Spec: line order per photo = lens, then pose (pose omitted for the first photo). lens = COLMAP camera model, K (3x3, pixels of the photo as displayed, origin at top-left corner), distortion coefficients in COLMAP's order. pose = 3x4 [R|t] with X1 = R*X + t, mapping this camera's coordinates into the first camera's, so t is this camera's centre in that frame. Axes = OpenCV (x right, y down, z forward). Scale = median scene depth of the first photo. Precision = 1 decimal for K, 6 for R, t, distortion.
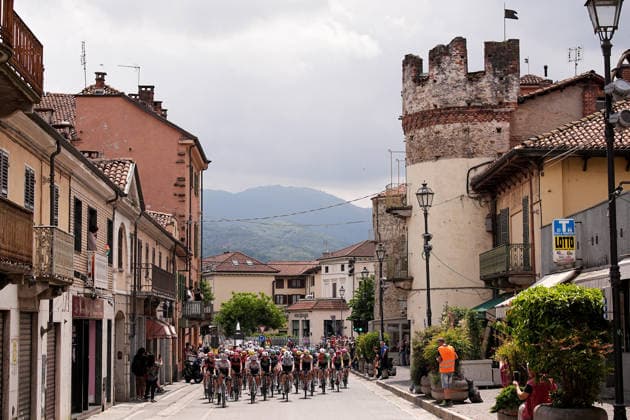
lens RADIAL K [[1198.6, 0, 315.0], [0, 1198.6, 210.5], [0, 0, 1]] dist [-0.004255, 0.000000]
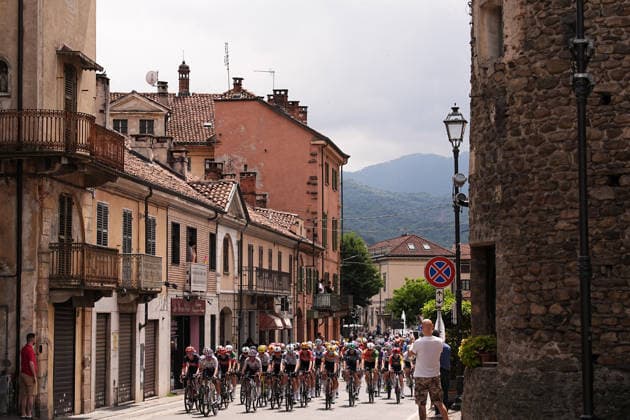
lens RADIAL K [[1395.9, 0, 315.0], [0, 1395.9, 209.6], [0, 0, 1]] dist [0.084884, 0.000000]
pose [[0.986450, -0.006664, -0.163929, 0.156521], [0.010553, 0.999683, 0.022868, -0.045281], [0.163725, -0.024288, 0.986207, -0.364270]]
